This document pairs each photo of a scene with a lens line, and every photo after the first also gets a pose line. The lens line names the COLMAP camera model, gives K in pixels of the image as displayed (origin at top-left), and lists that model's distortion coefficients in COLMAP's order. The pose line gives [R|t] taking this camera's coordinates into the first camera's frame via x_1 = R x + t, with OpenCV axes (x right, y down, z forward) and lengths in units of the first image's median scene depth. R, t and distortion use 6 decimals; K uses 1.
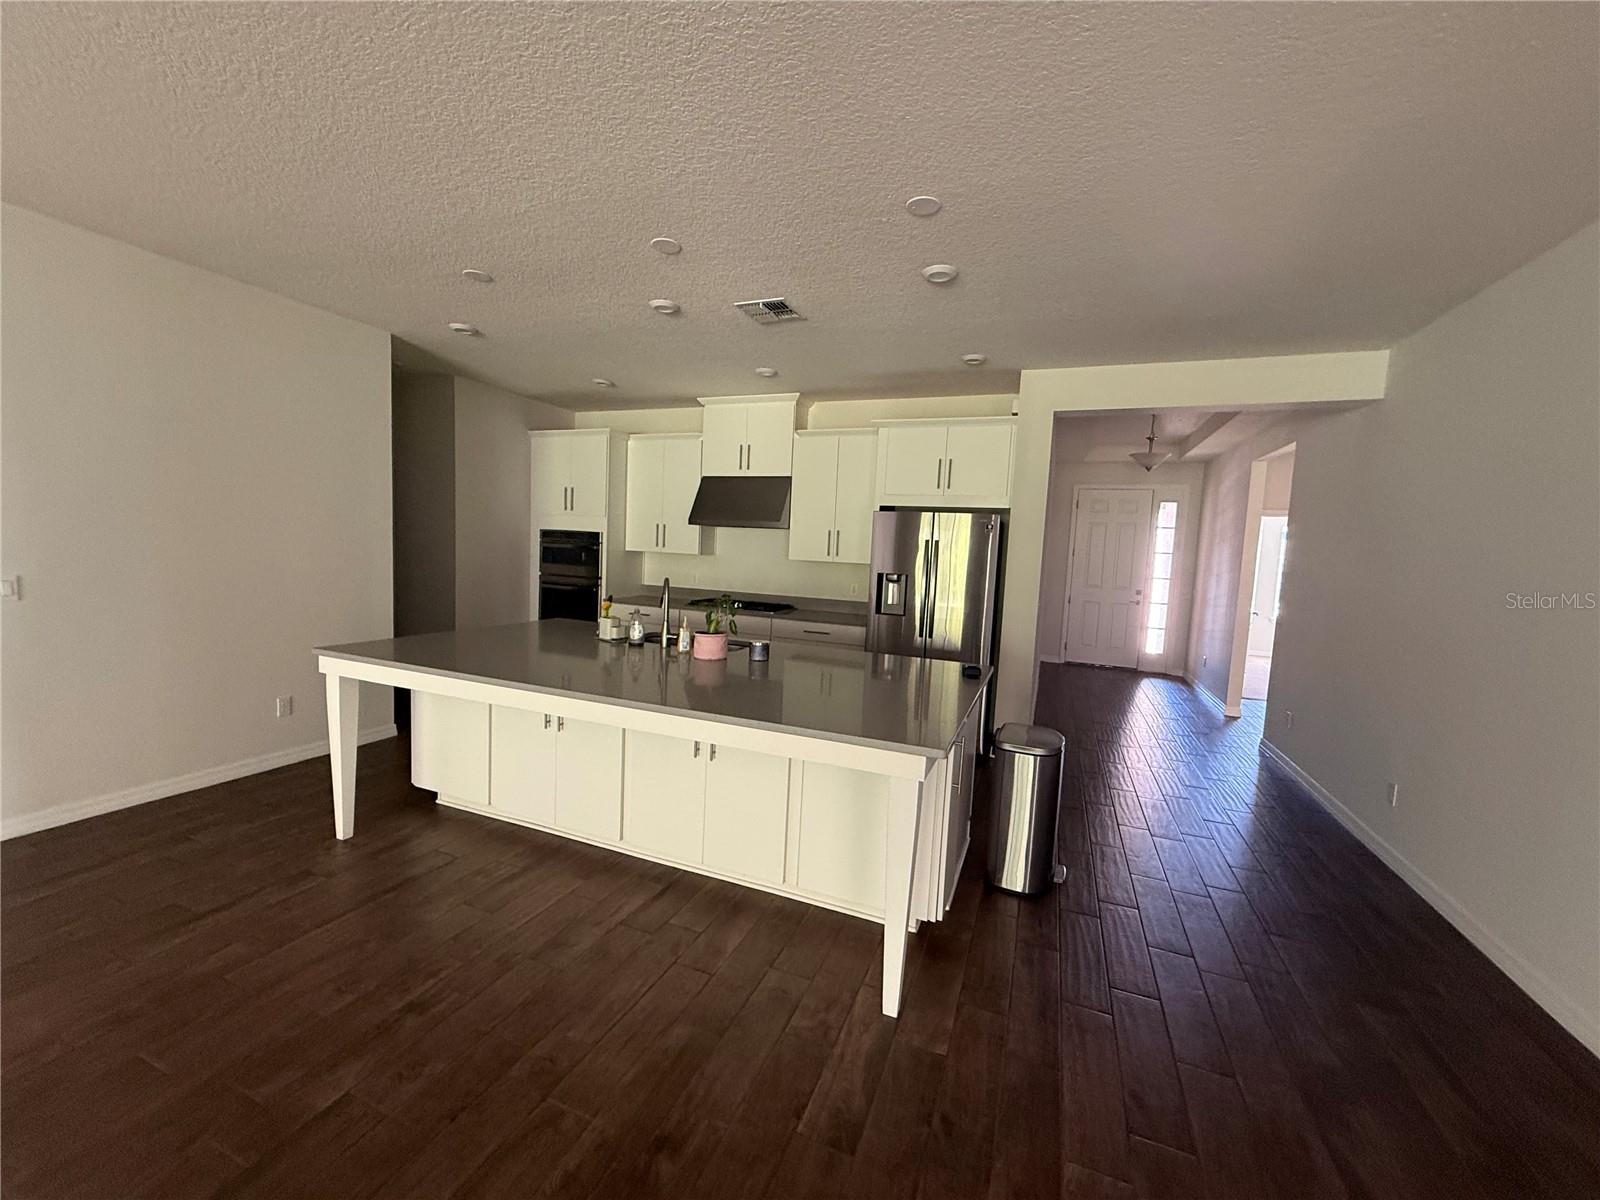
lens RADIAL K [[630.2, 0, 801.6], [0, 630.2, 603.5], [0, 0, 1]] dist [-0.000361, -0.000383]
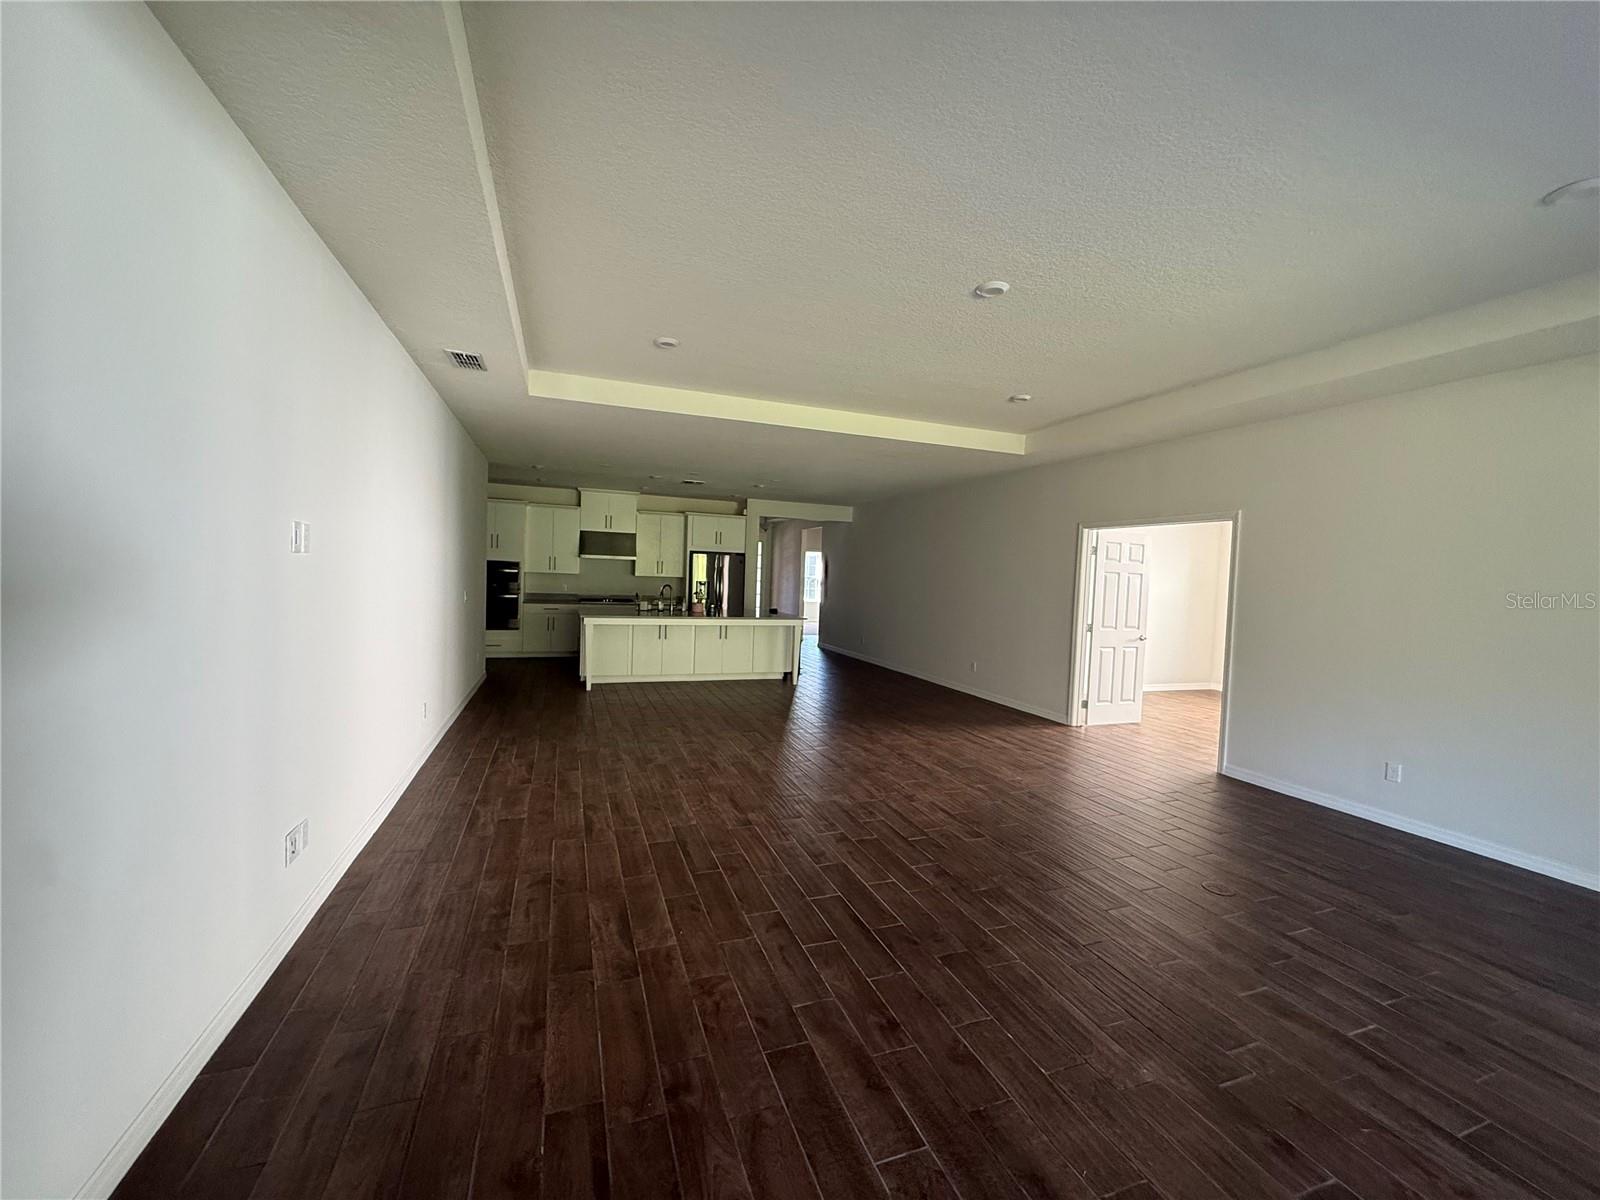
lens RADIAL K [[630.2, 0, 801.5], [0, 630.2, 600.8], [0, 0, 1]] dist [-0.000361, -0.000383]
pose [[0.734029, -0.047000, 0.677490, -1.008309], [0.057841, 0.998304, 0.006587, 0.025372], [-0.676650, 0.034352, 0.735503, -0.811403]]
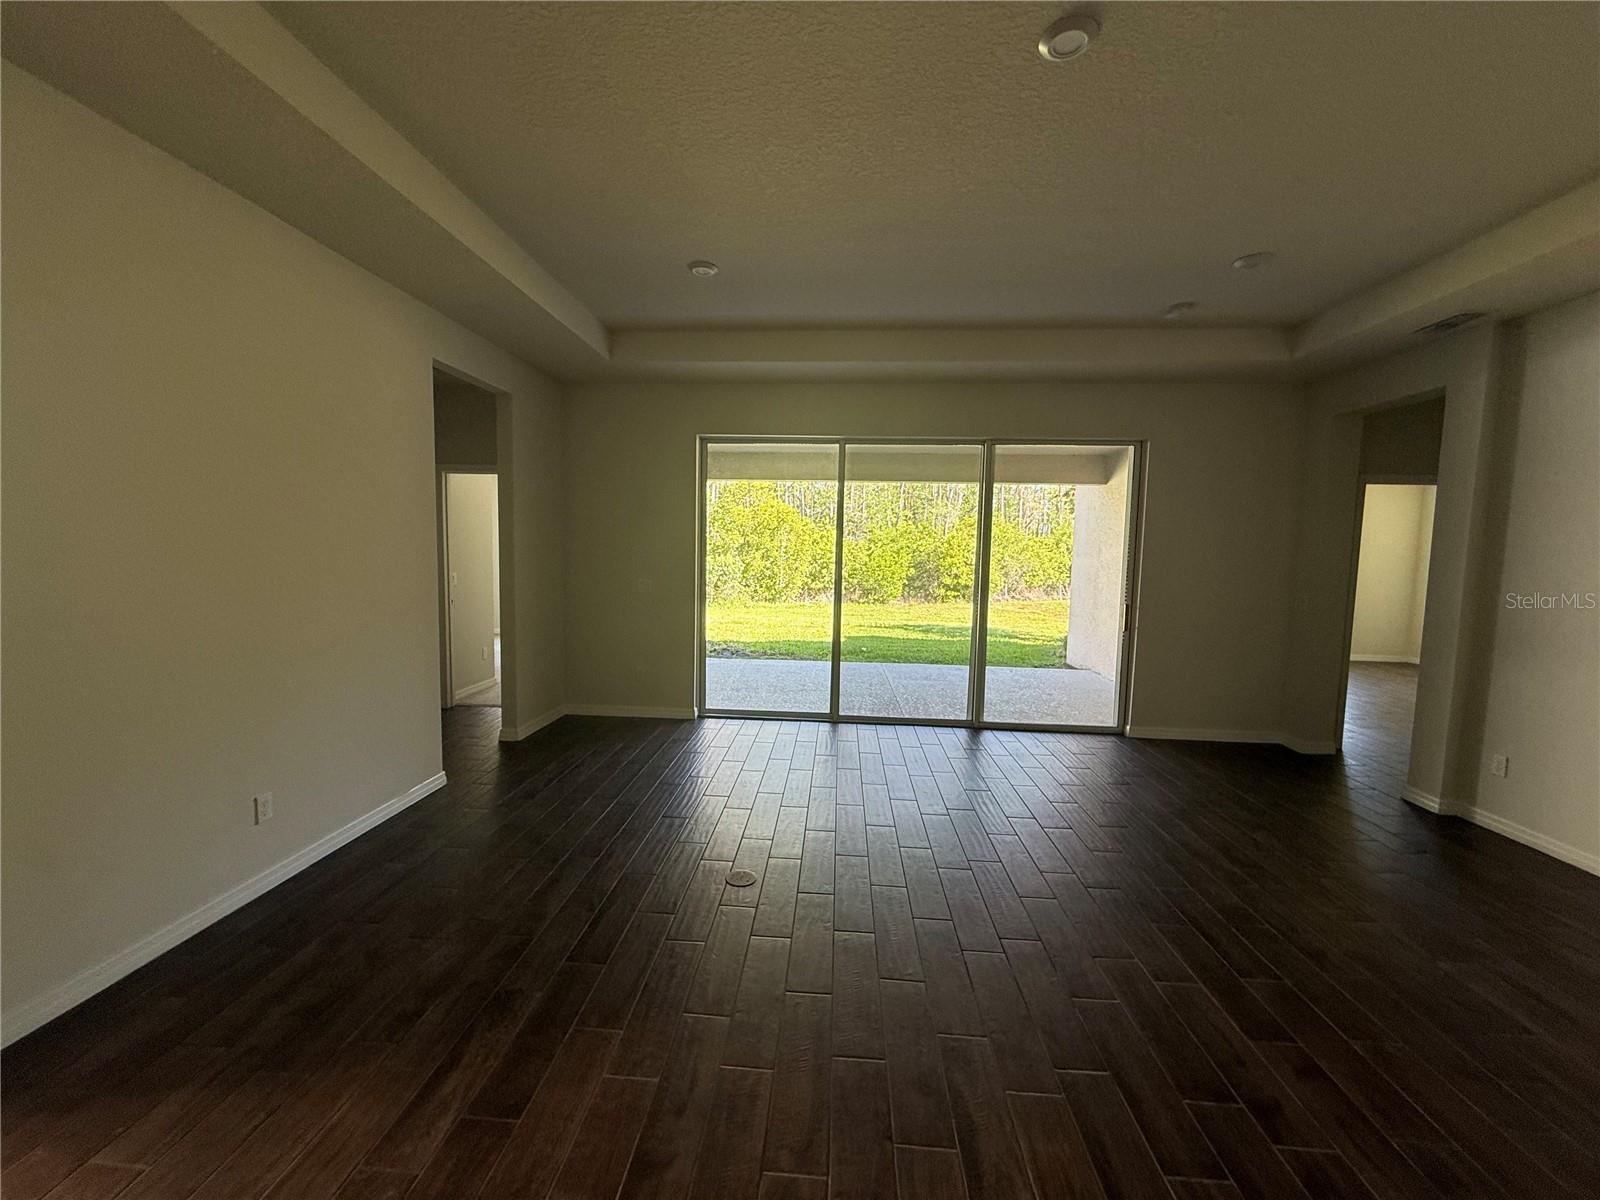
lens RADIAL K [[630.2, 0, 803.1], [0, 630.2, 600.8], [0, 0, 1]] dist [-0.000361, -0.000383]
pose [[-0.943797, -0.044266, -0.327549, -0.197947], [-0.096330, 0.984808, 0.144475, 0.010759], [0.316177, 0.167908, -0.933723, -0.160257]]
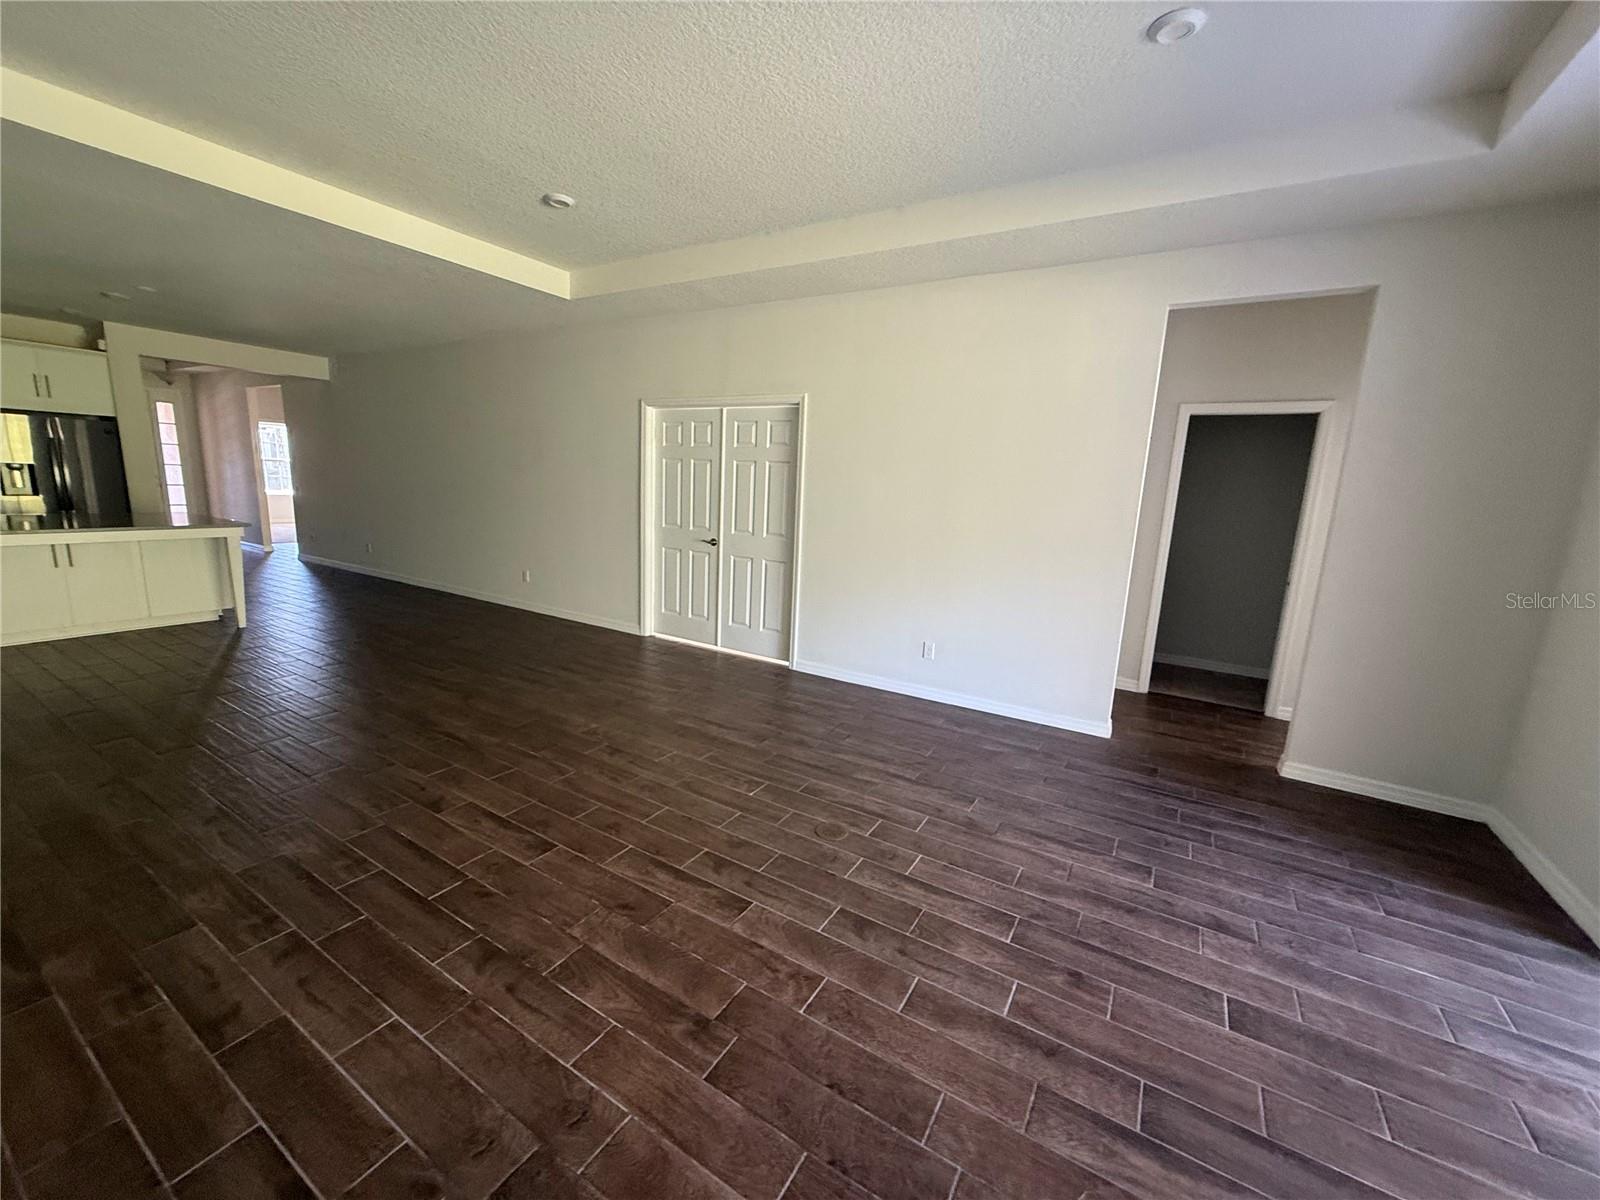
lens RADIAL K [[630.2, 0, 791.9], [0, 630.2, 603.0], [0, 0, 1]] dist [-0.000361, -0.000383]
pose [[0.163386, -0.225237, 0.960507, -0.790390], [0.050000, 0.974229, 0.219950, 0.024489], [-0.985294, 0.012089, 0.170437, -0.689206]]
